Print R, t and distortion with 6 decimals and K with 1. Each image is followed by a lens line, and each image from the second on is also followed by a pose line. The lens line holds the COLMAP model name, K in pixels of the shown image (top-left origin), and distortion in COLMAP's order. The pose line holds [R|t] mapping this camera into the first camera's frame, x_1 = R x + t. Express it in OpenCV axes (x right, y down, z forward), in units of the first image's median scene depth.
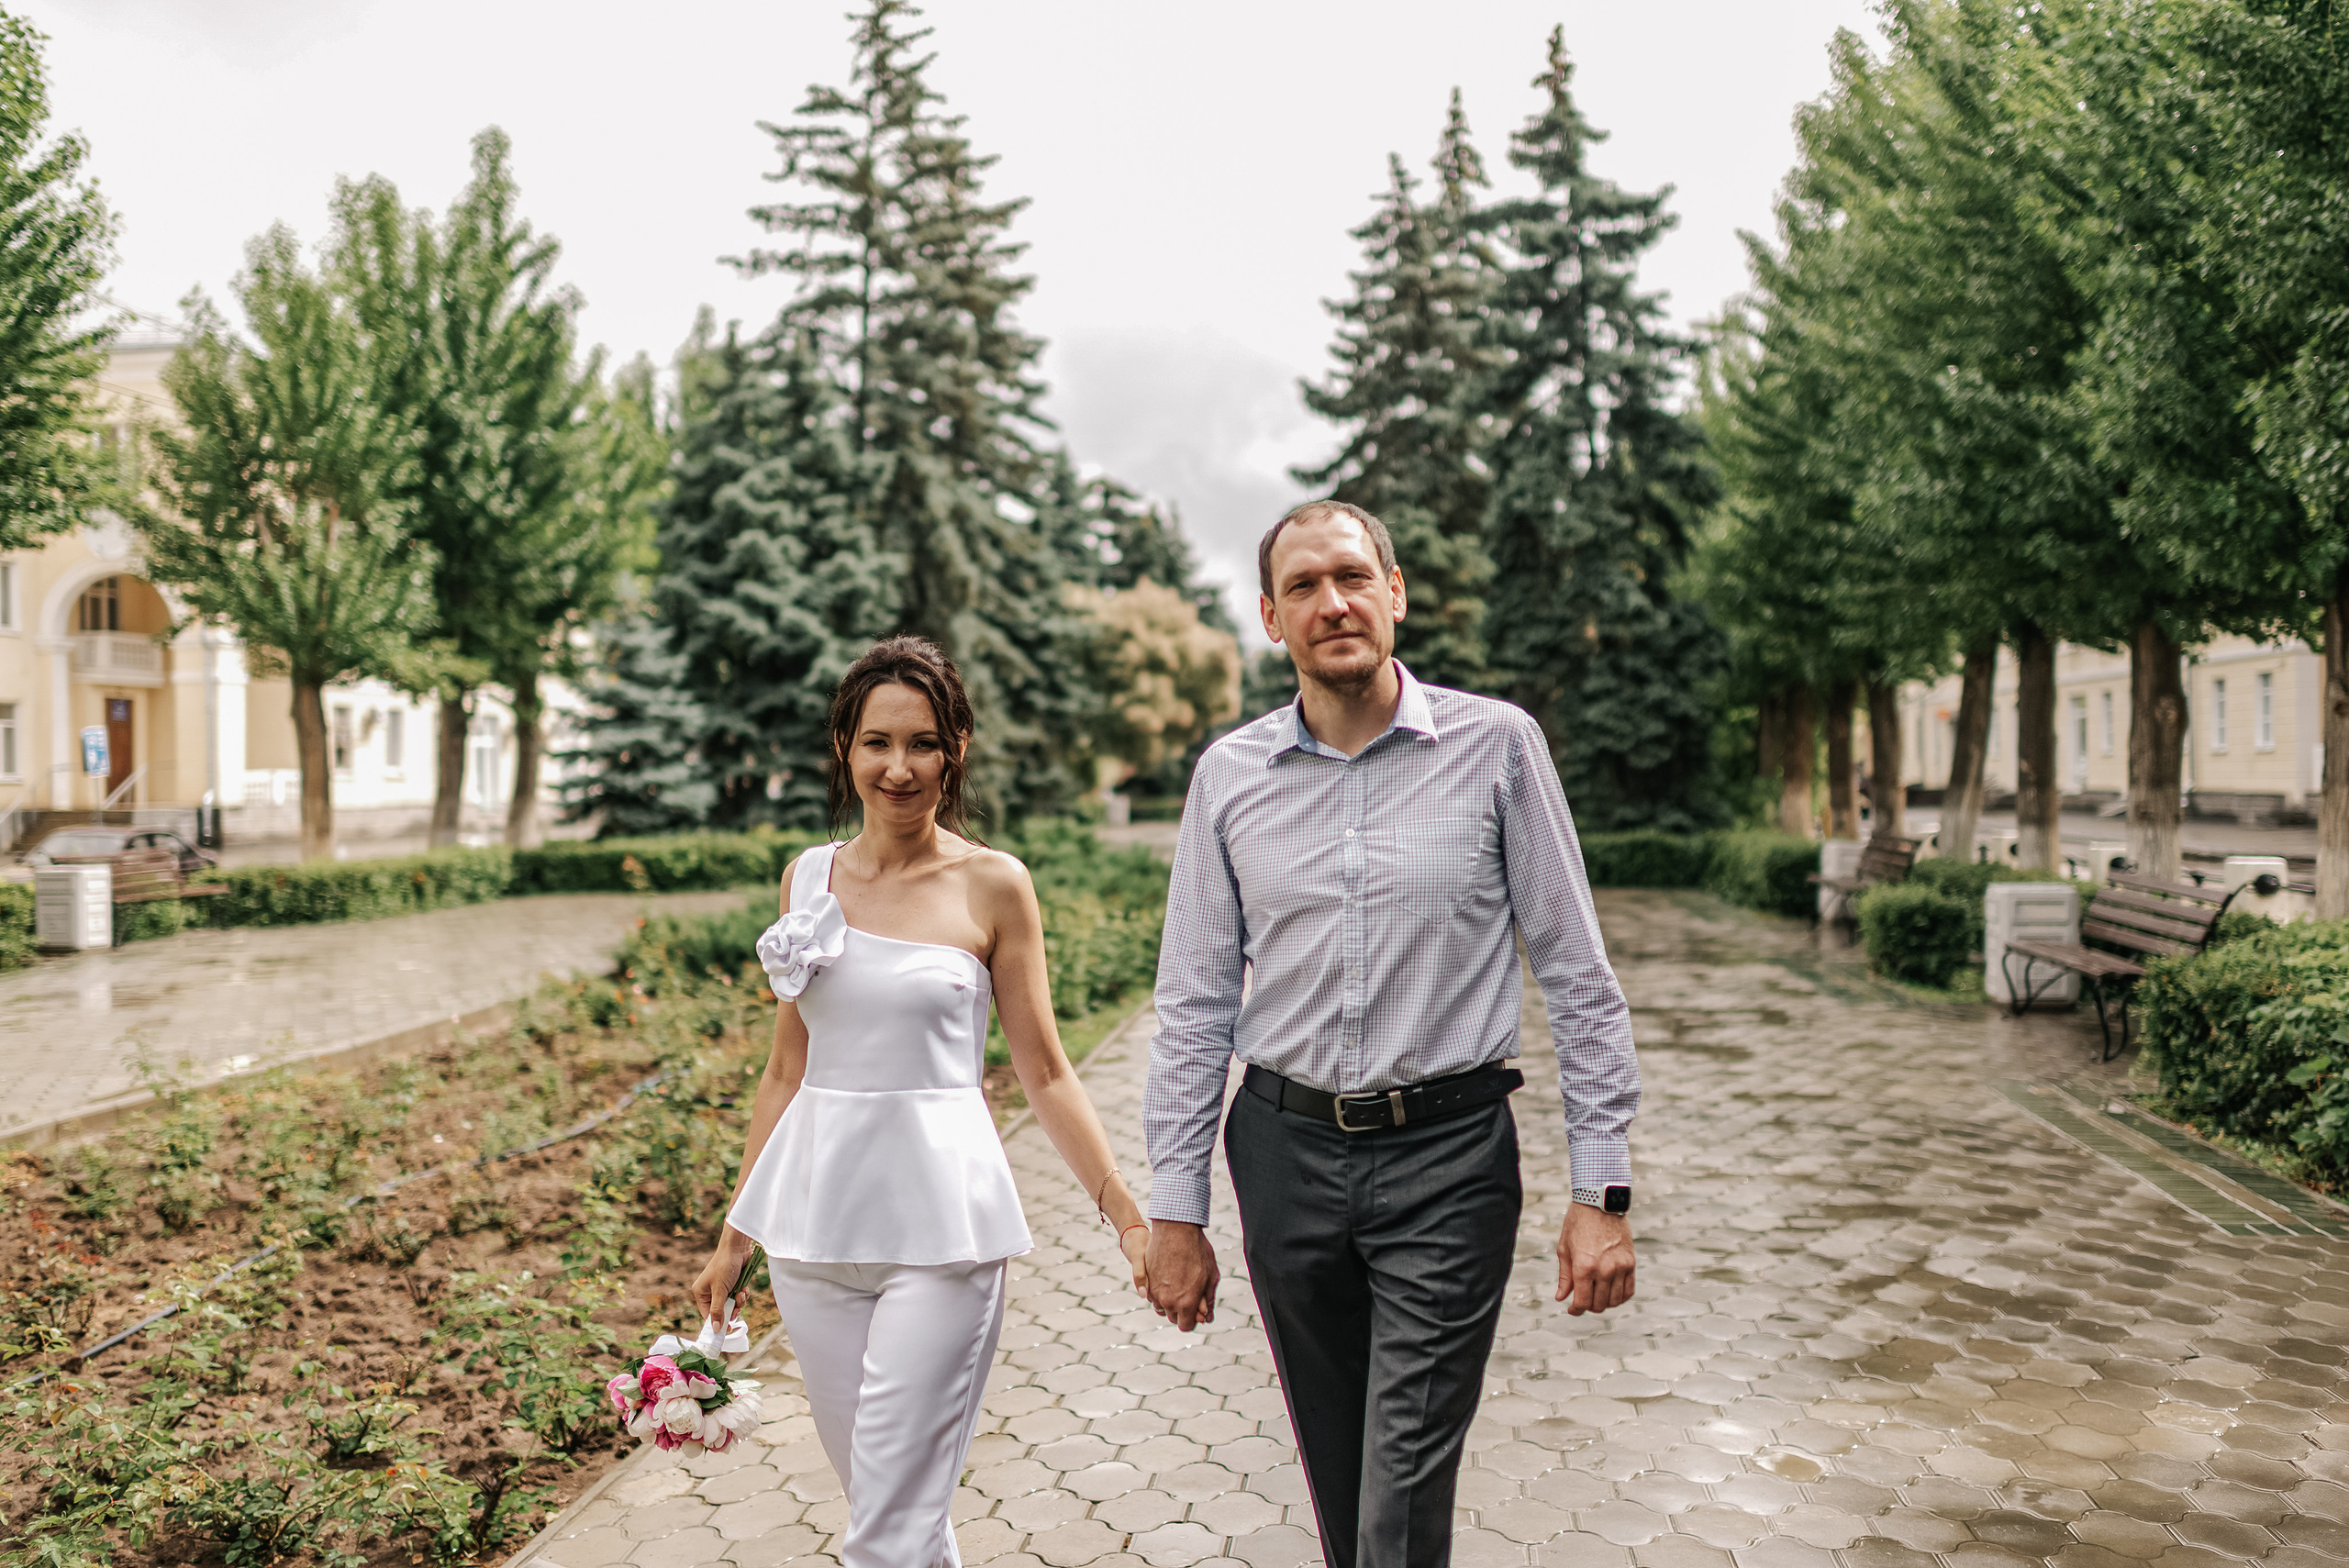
lens RADIAL K [[2360.4, 0, 1173.5], [0, 2360.4, 855.3], [0, 0, 1]] dist [0.000574, -0.001008]
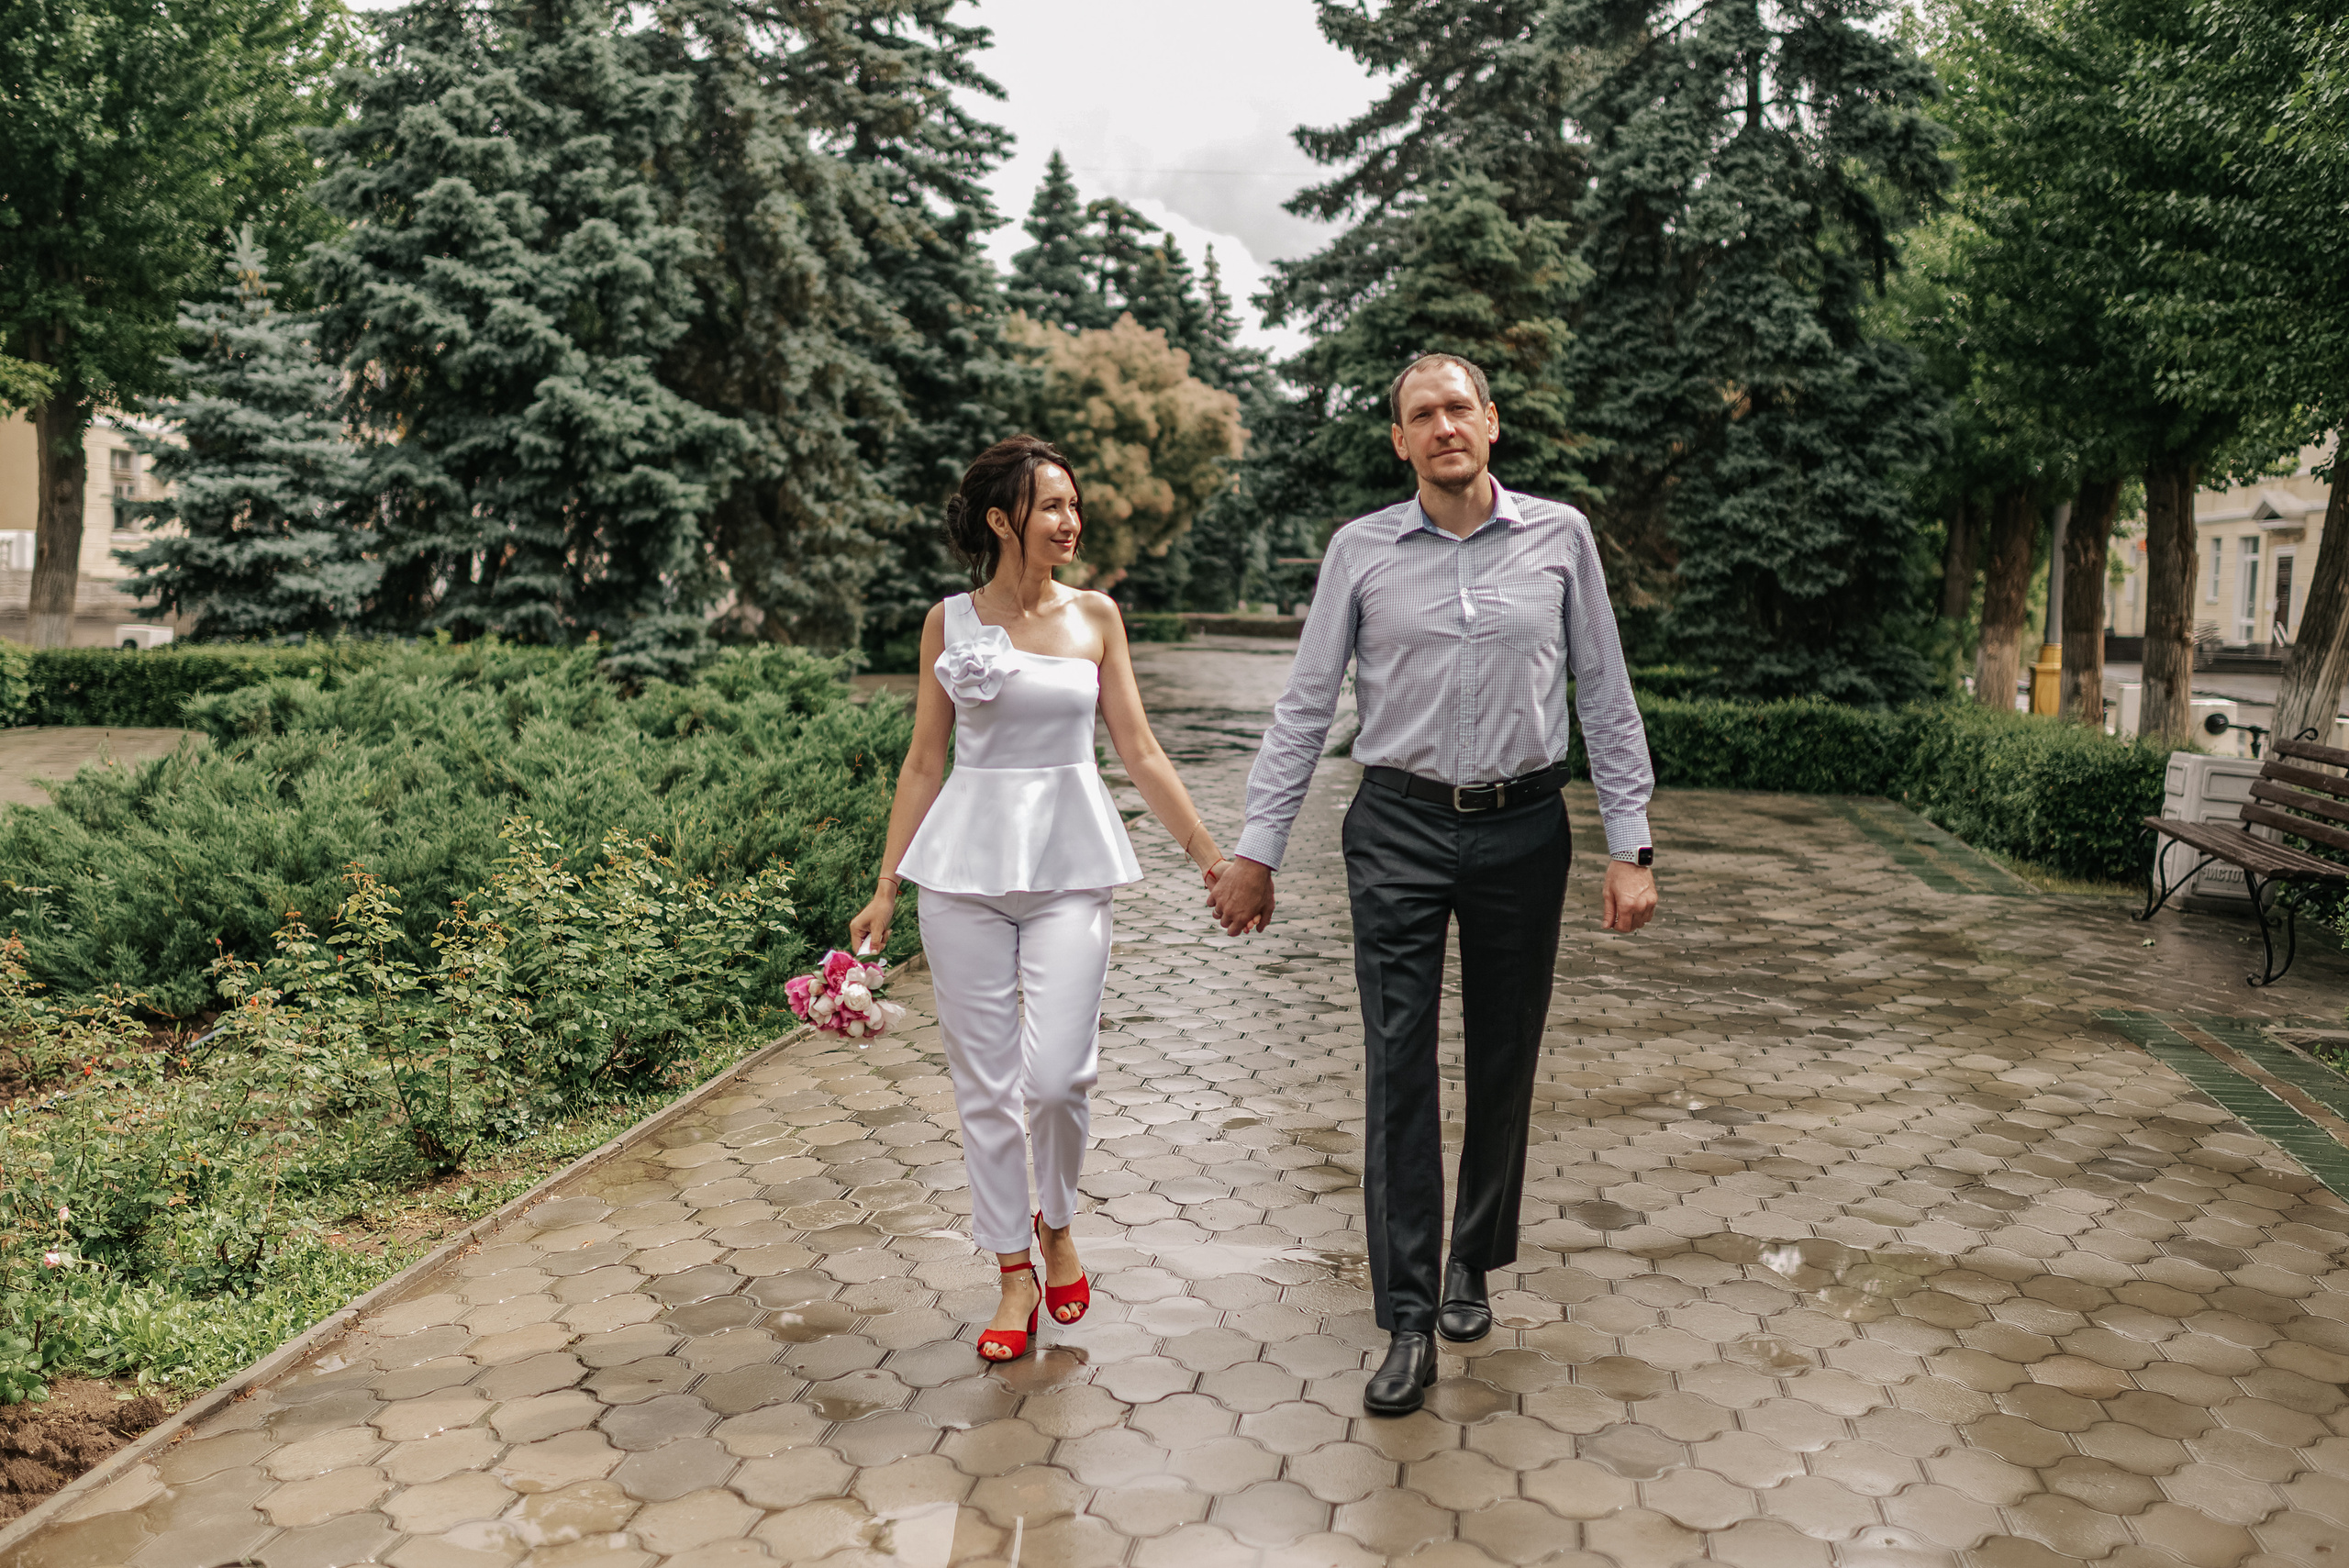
lens RADIAL K [[2360.4, 0, 1173.5], [0, 2360.4, 855.3], [0, 0, 1]] dist [0.000574, -0.001008]
pose [[0.998309, 0.045484, -0.036196, 0.051943], [-0.042409, 0.995762, 0.081600, -0.011829], [0.039754, -0.079927, 0.996008, 0.335284]]
